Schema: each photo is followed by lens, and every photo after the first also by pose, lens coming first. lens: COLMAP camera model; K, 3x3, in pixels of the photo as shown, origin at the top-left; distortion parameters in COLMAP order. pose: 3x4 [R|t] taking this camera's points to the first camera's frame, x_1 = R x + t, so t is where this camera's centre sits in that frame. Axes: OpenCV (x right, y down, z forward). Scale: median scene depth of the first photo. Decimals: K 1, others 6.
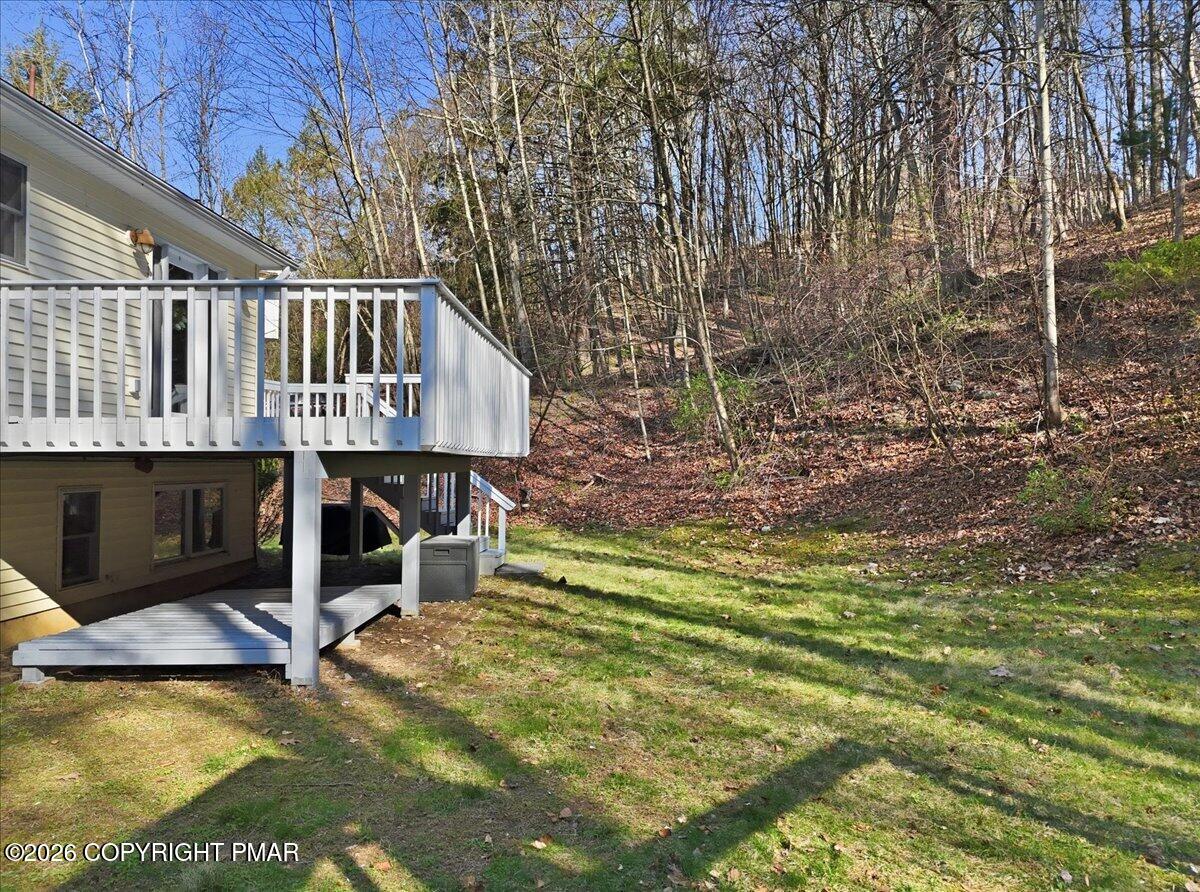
lens RADIAL K [[895.3, 0, 600.0], [0, 895.3, 446.0], [0, 0, 1]] dist [0.108236, -0.188407]
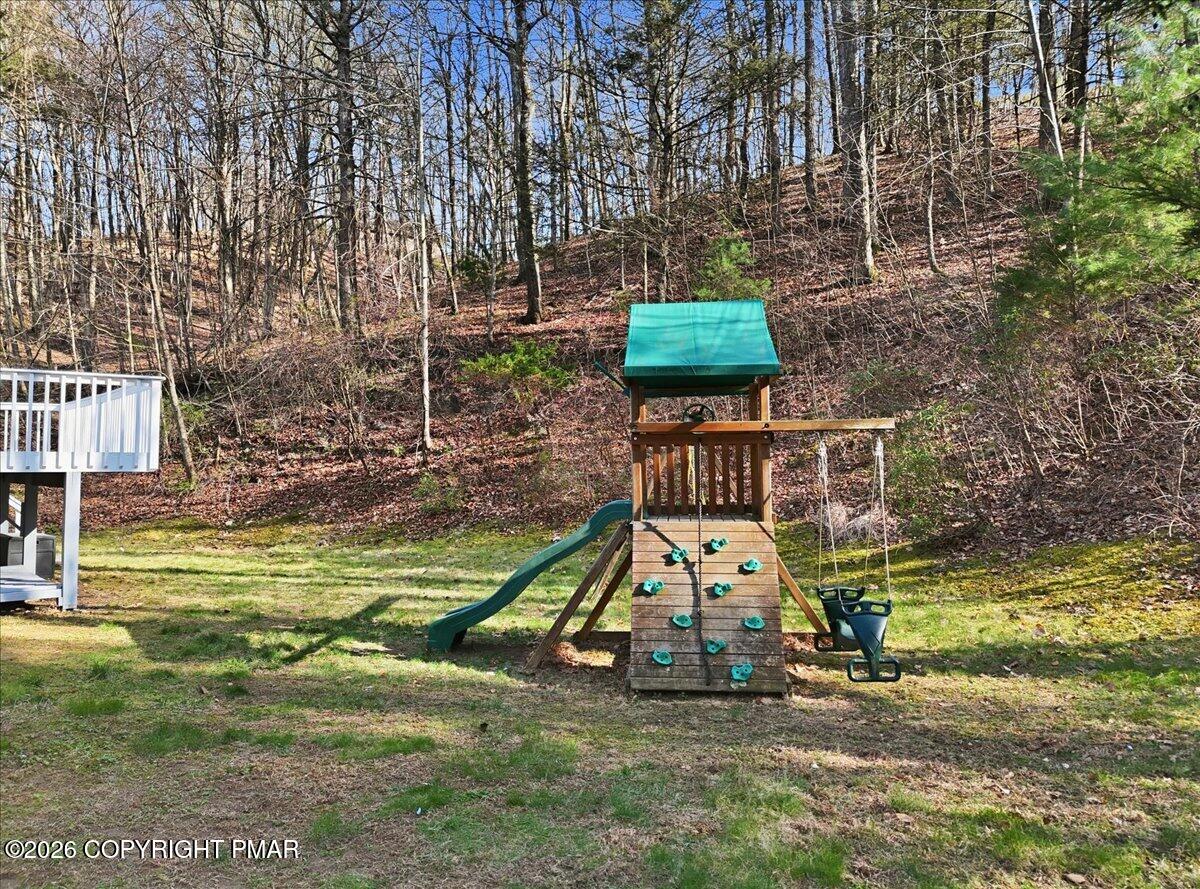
lens RADIAL K [[895.3, 0, 600.0], [0, 895.3, 444.5], [0, 0, 1]] dist [0.108236, -0.188407]
pose [[0.765123, 0.014375, 0.643724, -0.290957], [-0.011435, 0.999896, -0.008737, -0.020741], [-0.643782, -0.000676, 0.765208, -0.423047]]
